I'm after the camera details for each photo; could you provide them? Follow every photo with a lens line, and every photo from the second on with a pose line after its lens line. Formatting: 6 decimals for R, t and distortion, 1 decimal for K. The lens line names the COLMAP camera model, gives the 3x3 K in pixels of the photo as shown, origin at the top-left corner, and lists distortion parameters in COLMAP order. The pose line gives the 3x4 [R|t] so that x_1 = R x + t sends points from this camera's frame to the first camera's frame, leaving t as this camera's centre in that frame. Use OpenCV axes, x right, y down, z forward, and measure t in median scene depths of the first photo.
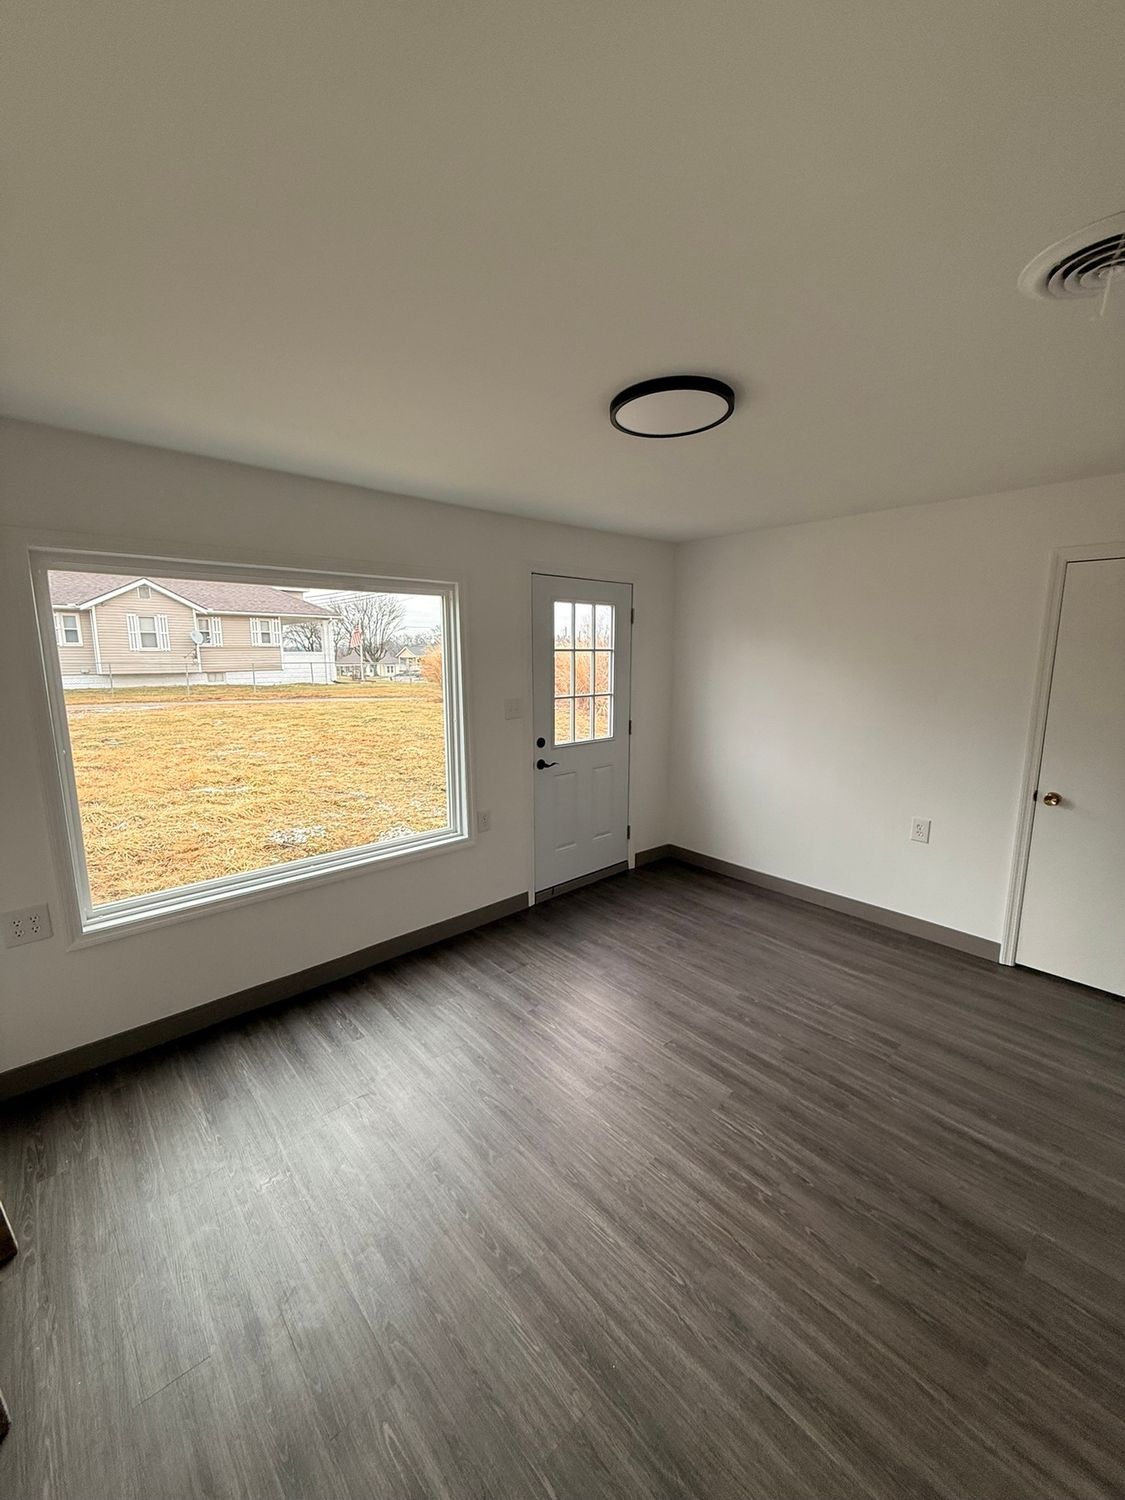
lens RADIAL K [[596.3, 0, 557.2], [0, 596.3, 749.2], [0, 0, 1]] dist [0.002575, -0.000613]
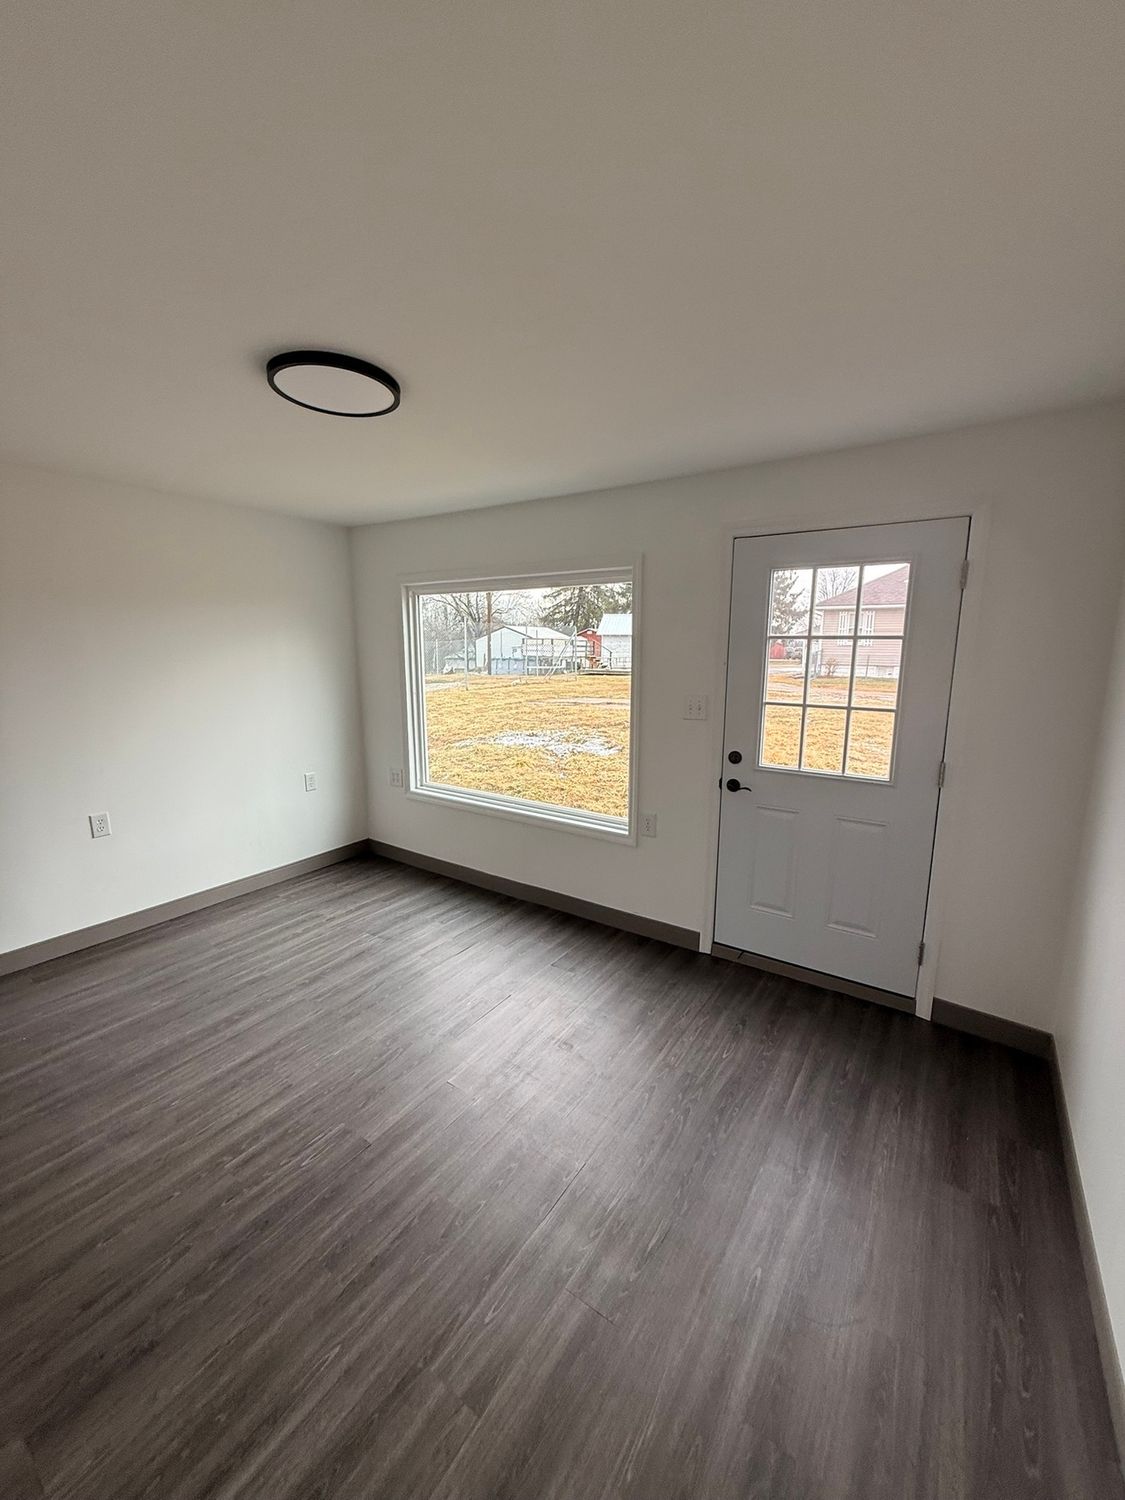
lens RADIAL K [[596.3, 0, 560.7], [0, 596.3, 743.3], [0, 0, 1]] dist [0.002575, -0.000613]
pose [[0.237662, 0.159367, -0.958185, 0.990382], [-0.162310, 0.979096, 0.122587, -0.130676], [0.957691, 0.126388, 0.258561, 0.873226]]
